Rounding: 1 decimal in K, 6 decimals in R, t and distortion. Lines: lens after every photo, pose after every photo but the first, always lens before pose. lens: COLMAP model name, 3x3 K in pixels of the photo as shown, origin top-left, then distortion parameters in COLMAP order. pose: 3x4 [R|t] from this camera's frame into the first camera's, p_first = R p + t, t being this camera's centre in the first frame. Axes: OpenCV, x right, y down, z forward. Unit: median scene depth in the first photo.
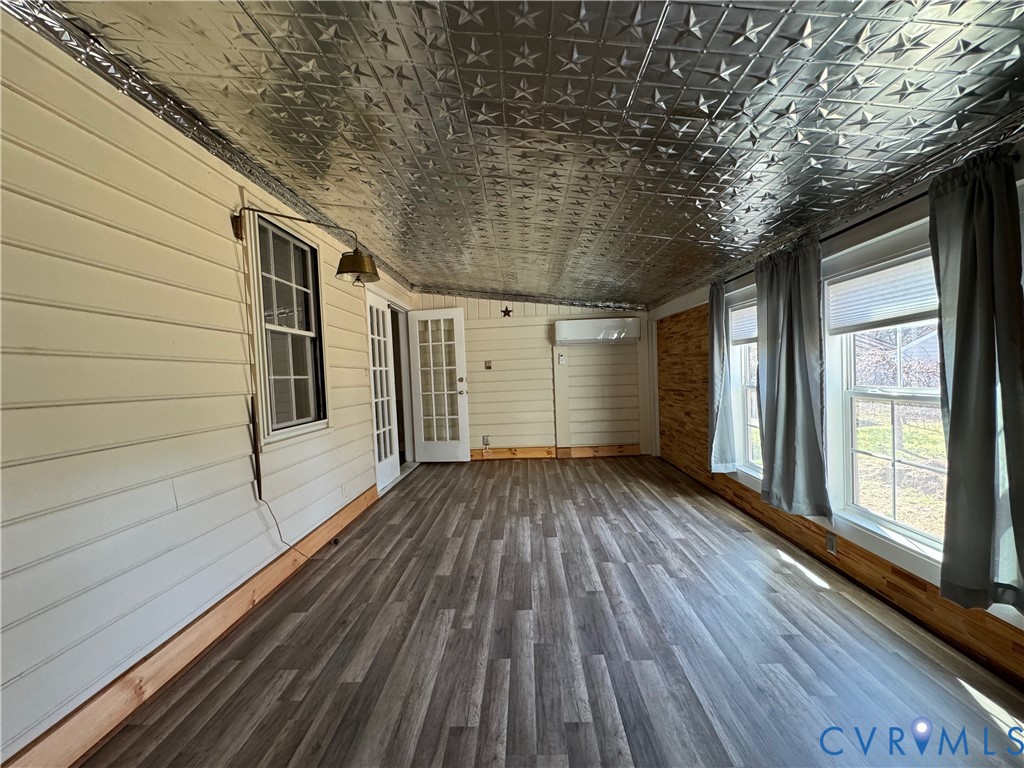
lens RADIAL K [[405.5, 0, 509.4], [0, 405.5, 385.5], [0, 0, 1]] dist [-0.008116, 0.000500]
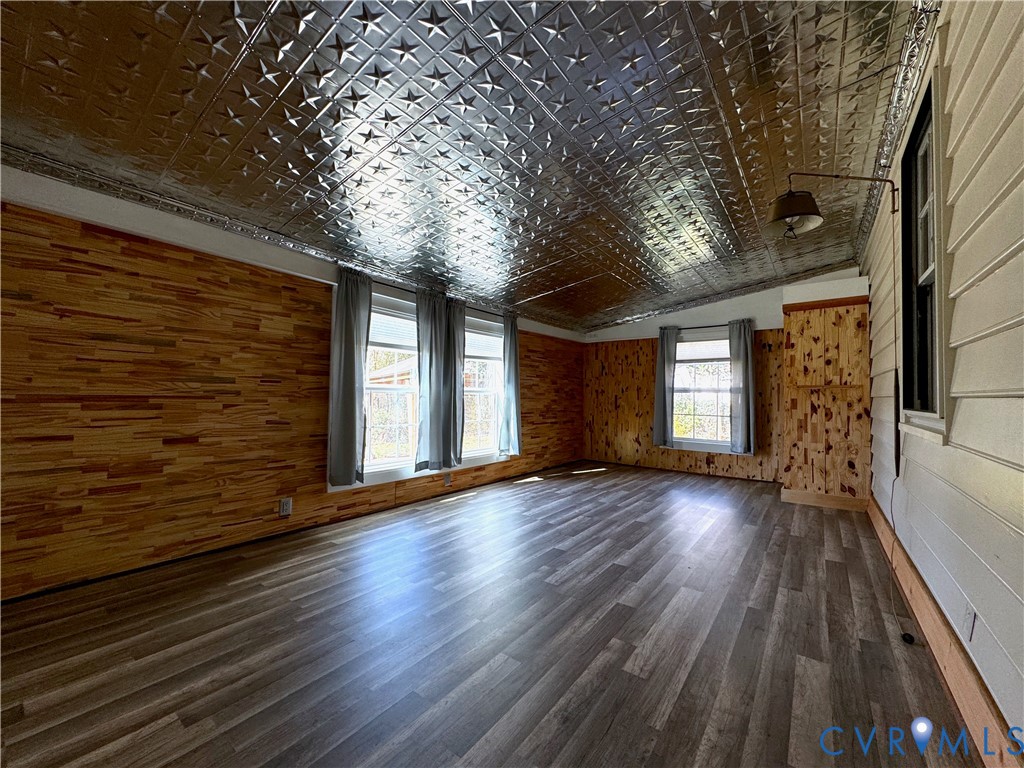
lens RADIAL K [[405.4, 0, 513.9], [0, 405.4, 391.9], [0, 0, 1]] dist [-0.007918, 0.000803]
pose [[-0.822567, 0.039200, 0.567316, -0.347616], [0.039815, 0.999143, -0.011310, 0.047771], [-0.567273, 0.013284, -0.823423, 1.920810]]
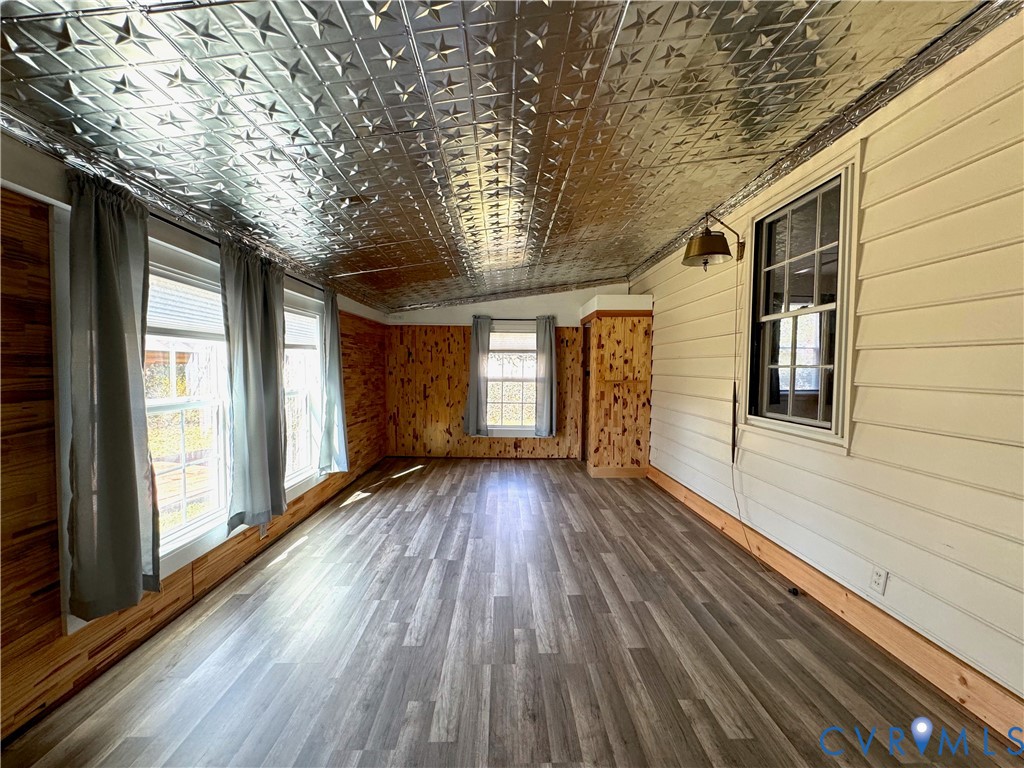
lens RADIAL K [[405.4, 0, 509.8], [0, 405.4, 388.6], [0, 0, 1]] dist [-0.007918, 0.000803]
pose [[-0.997763, 0.037462, -0.055360, 0.126678], [0.032936, 0.996208, 0.080525, -0.064722], [0.058167, 0.078522, -0.995214, 1.851610]]
